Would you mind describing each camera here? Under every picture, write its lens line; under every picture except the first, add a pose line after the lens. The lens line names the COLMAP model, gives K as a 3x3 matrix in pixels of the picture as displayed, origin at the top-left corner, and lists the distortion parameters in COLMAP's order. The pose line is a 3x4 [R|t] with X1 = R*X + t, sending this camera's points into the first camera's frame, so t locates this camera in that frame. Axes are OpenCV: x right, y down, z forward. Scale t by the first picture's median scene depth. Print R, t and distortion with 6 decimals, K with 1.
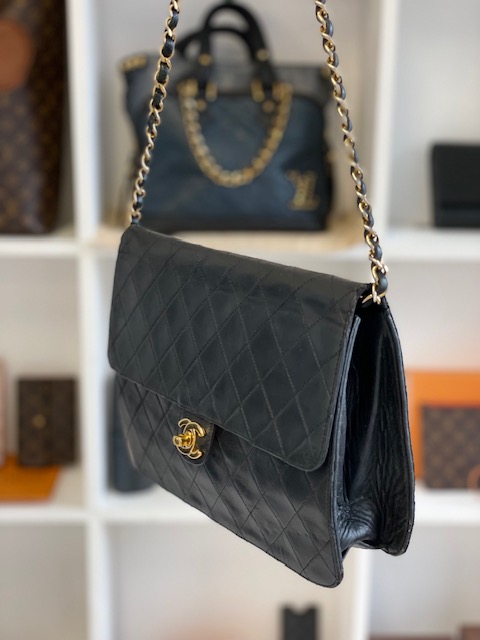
lens RADIAL K [[992.8, 0, 240.0], [0, 992.8, 320.0], [0, 0, 1]] dist [-0.037484, -0.098947]
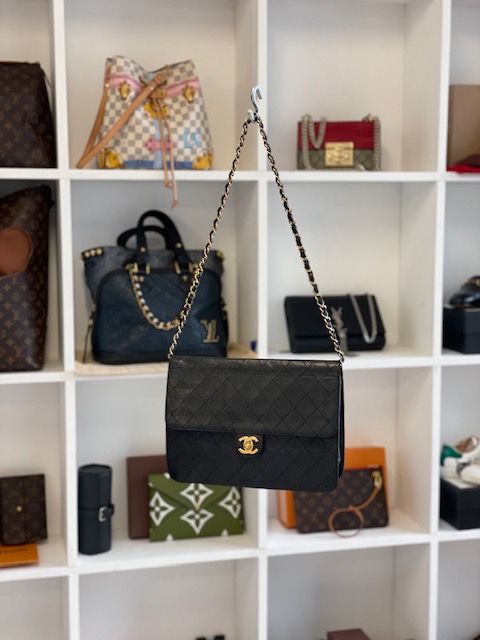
lens RADIAL K [[992.8, 0, 240.0], [0, 992.8, 320.0], [0, 0, 1]] dist [-0.037484, -0.098947]
pose [[0.977796, -0.044618, 0.204756, -0.204837], [0.074557, 0.987209, -0.140921, 0.071324], [-0.195849, 0.153058, 0.968616, -0.491995]]
